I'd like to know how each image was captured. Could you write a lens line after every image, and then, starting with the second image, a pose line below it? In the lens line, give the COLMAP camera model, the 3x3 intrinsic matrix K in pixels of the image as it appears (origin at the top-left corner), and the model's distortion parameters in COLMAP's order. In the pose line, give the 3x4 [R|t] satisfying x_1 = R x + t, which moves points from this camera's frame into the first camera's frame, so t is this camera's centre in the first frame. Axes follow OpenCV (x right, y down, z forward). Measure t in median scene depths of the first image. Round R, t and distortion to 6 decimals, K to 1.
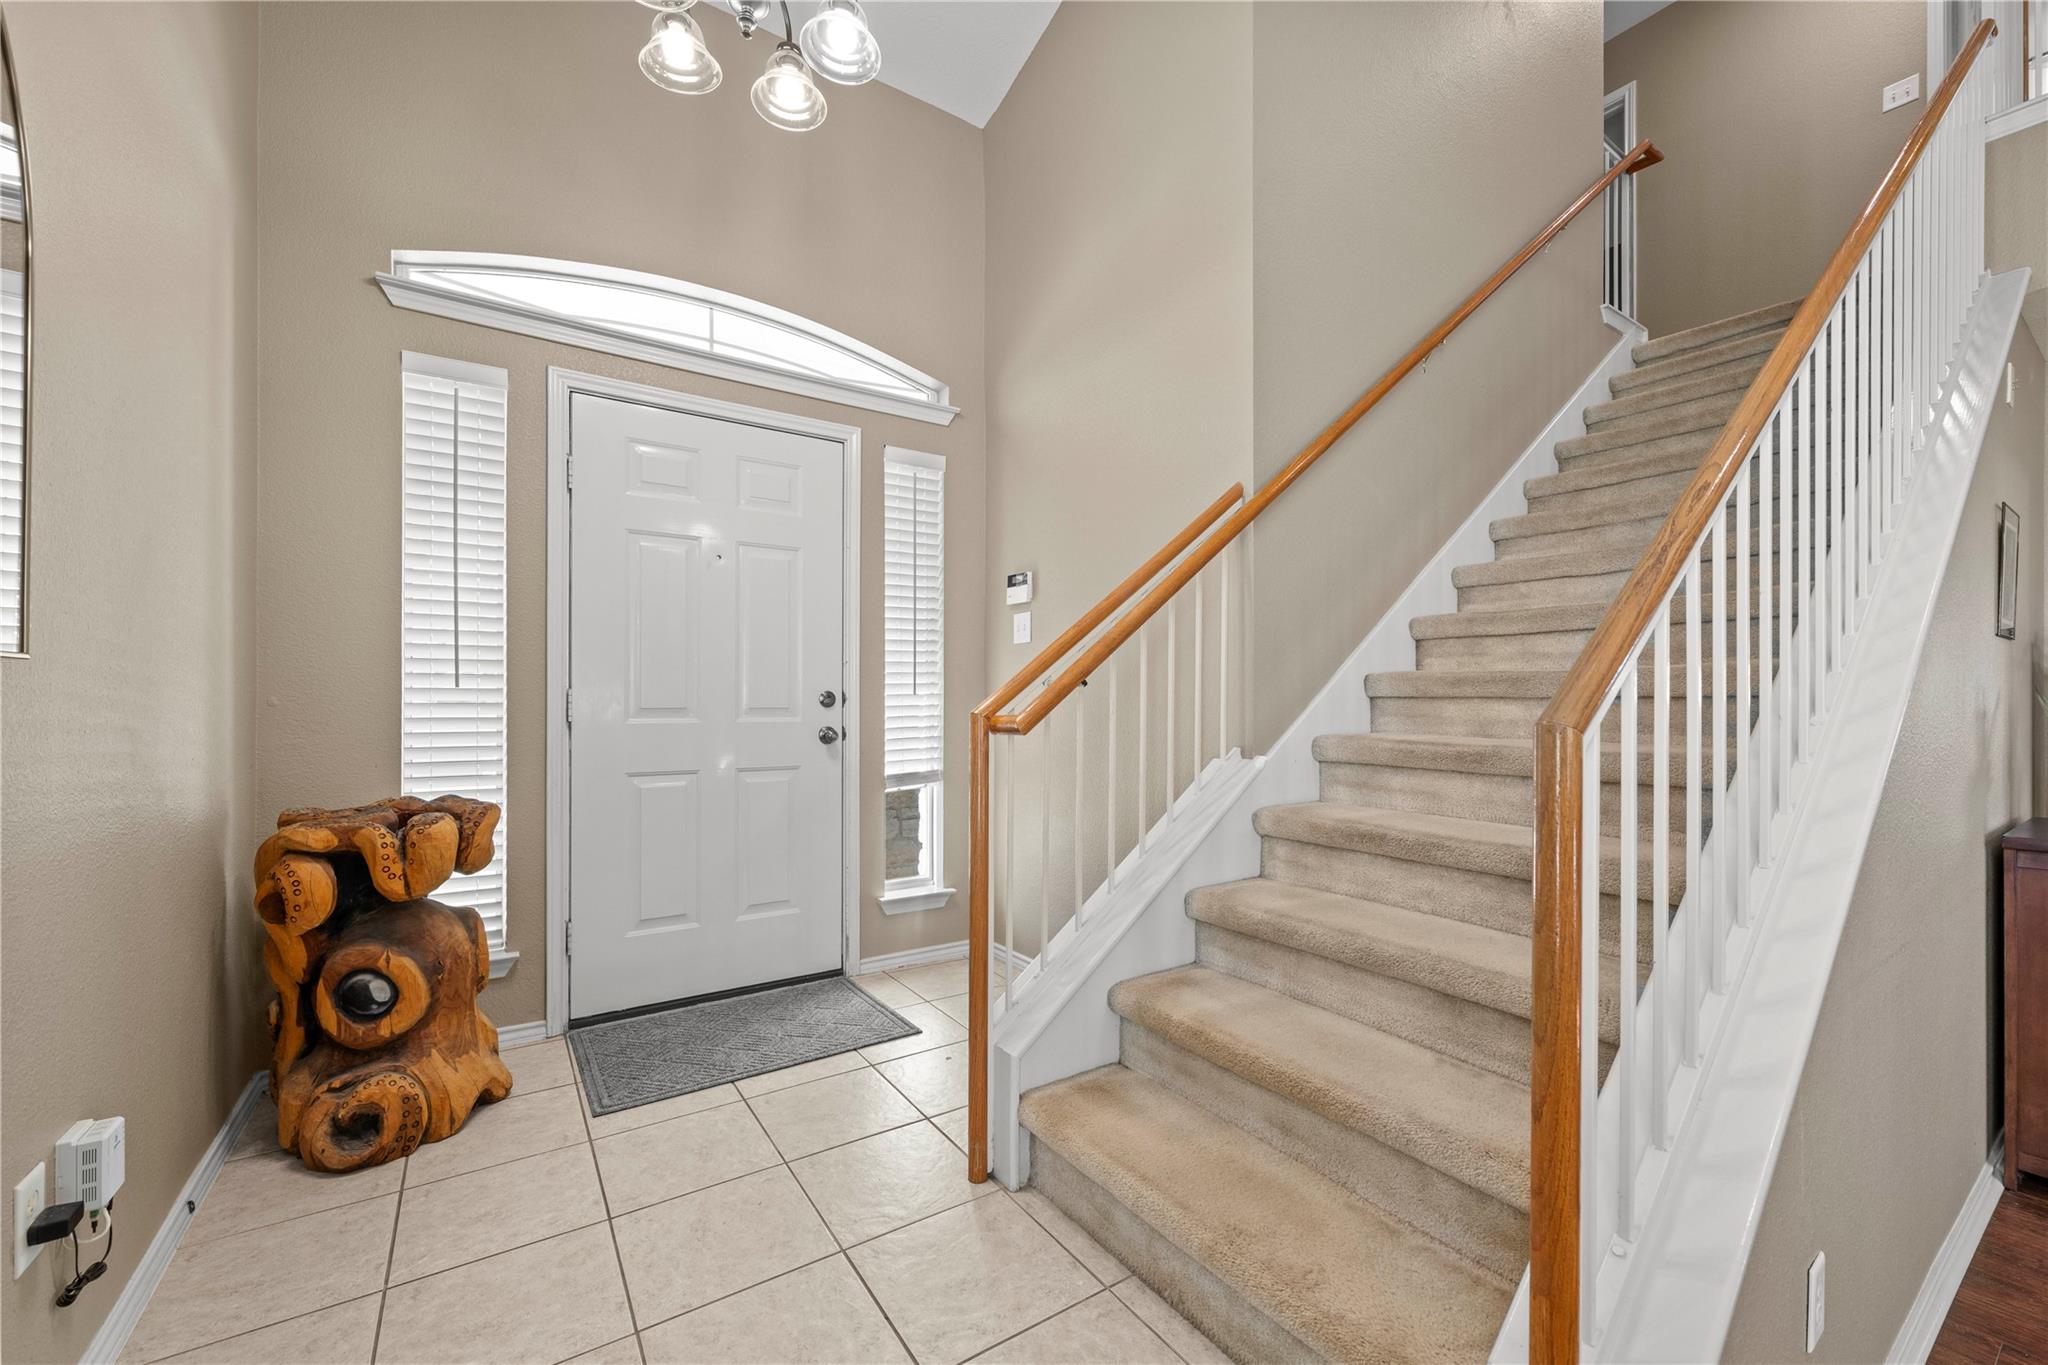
lens RADIAL K [[817.1, 0, 1029.6], [0, 817.1, 697.0], [0, 0, 1]] dist [0.006586, -0.000375]
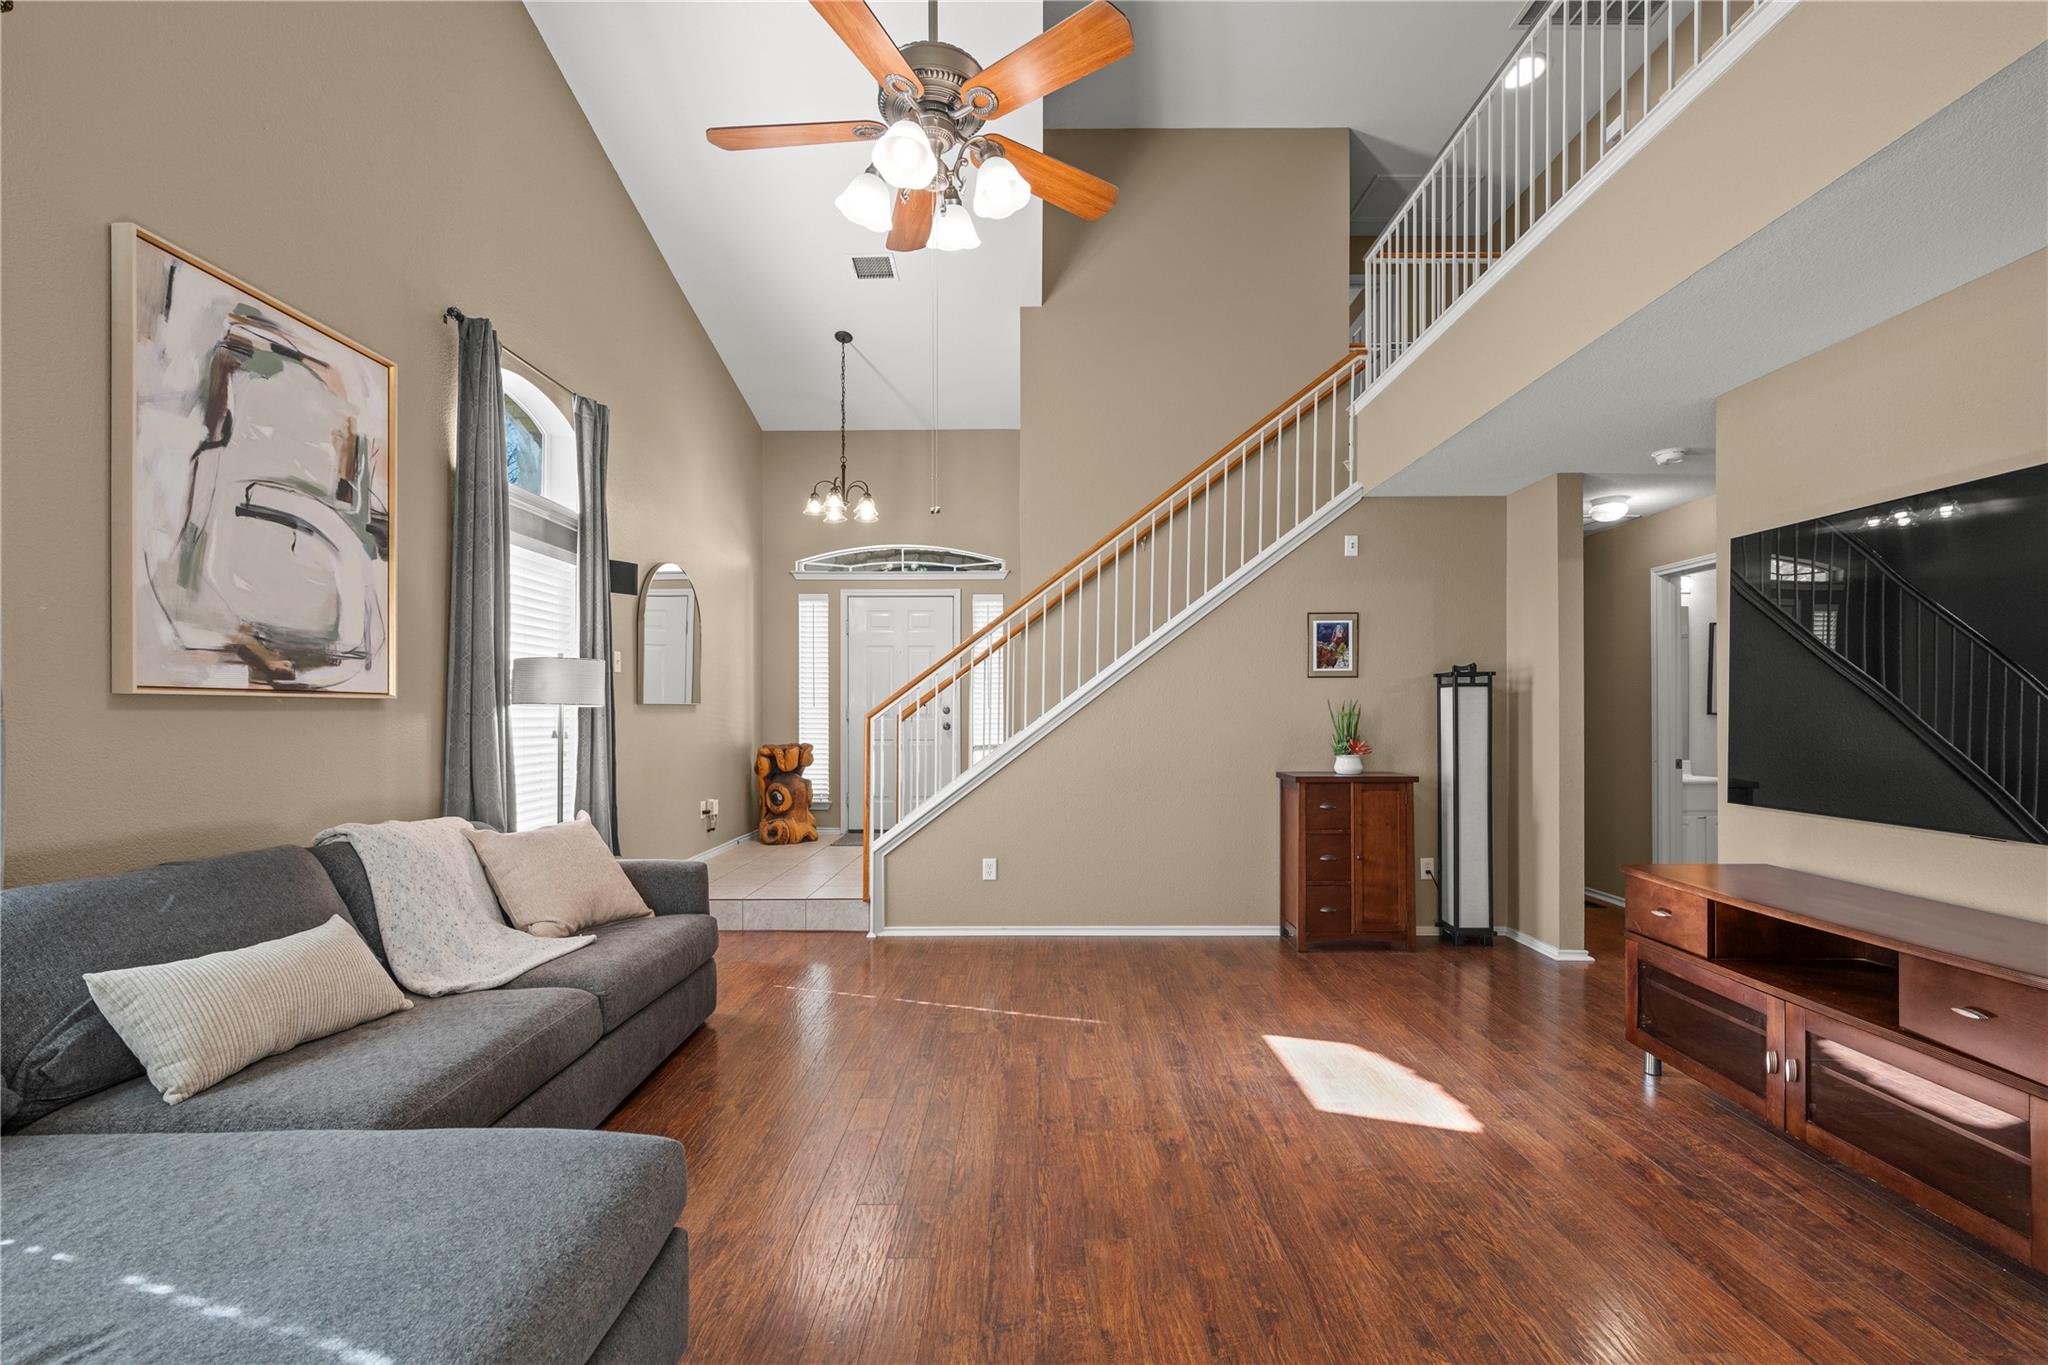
lens RADIAL K [[856.0, 0, 1022.0], [0, 856.0, 692.8], [0, 0, 1]] dist [0.001427, 0.000161]
pose [[0.818204, -0.004518, -0.574910, 2.089537], [0.002453, 0.999987, -0.004367, -0.057462], [0.574922, 0.002163, 0.818205, -1.338394]]
